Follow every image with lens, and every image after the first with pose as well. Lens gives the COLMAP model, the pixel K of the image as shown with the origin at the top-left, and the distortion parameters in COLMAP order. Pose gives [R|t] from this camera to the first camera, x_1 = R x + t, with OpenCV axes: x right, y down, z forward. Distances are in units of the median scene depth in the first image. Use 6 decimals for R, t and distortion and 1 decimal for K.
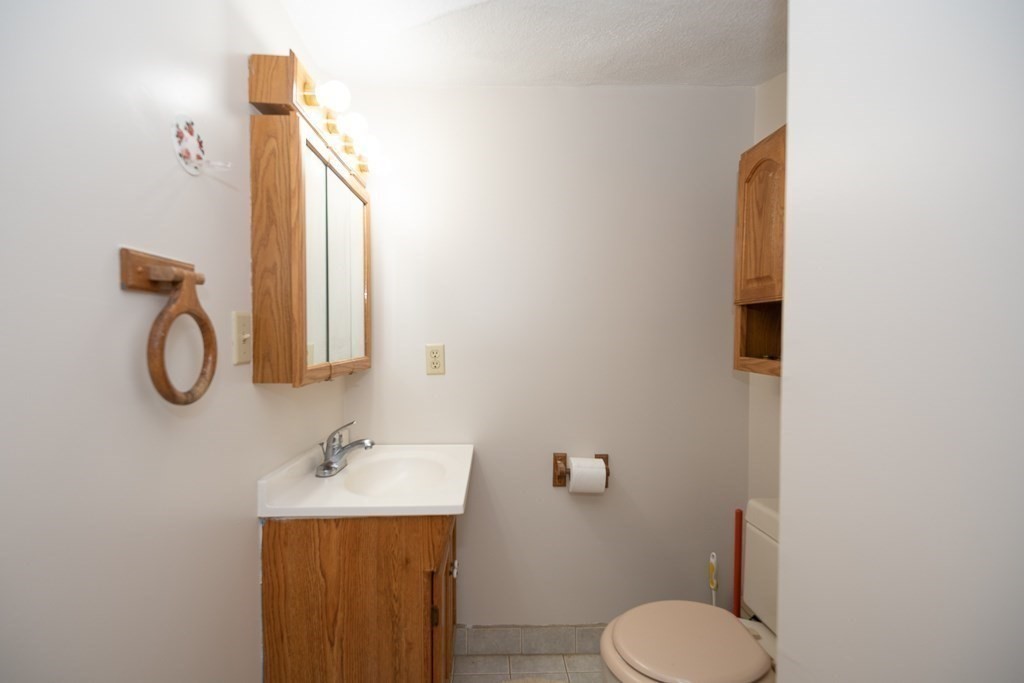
lens RADIAL K [[465.8, 0, 512.0], [0, 465.8, 341.5], [0, 0, 1]] dist [0.001336, 0.000044]
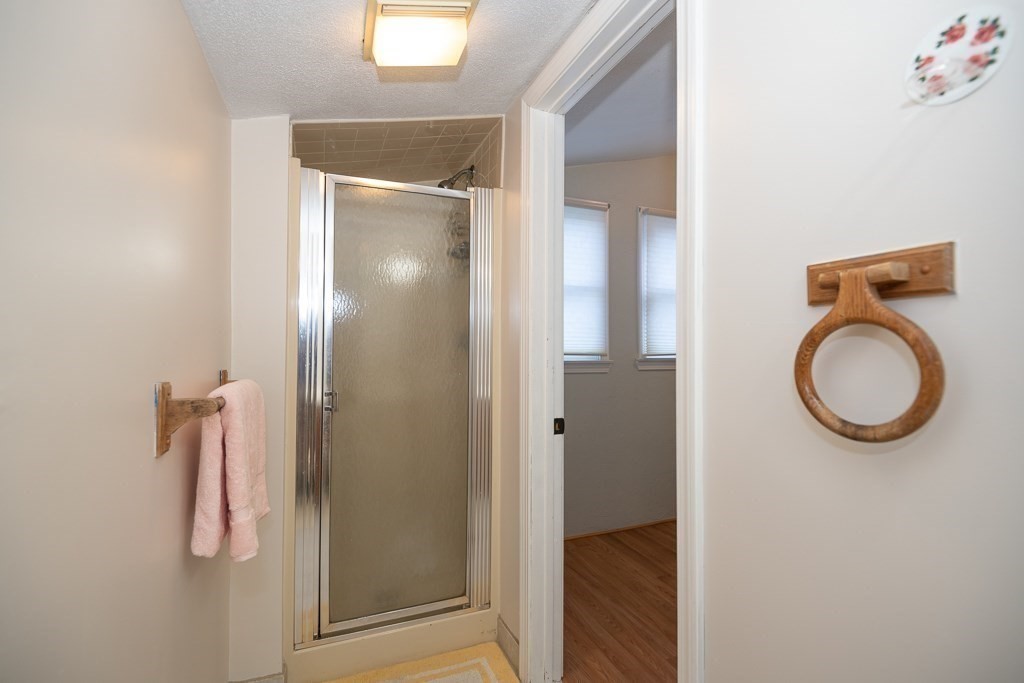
lens RADIAL K [[465.8, 0, 512.0], [0, 465.8, 341.5], [0, 0, 1]] dist [0.001336, 0.000044]
pose [[-0.943150, -0.008616, -0.332256, 0.092703], [-0.013884, 0.999813, 0.013484, -0.032705], [0.332077, 0.017331, -0.943093, 1.424558]]
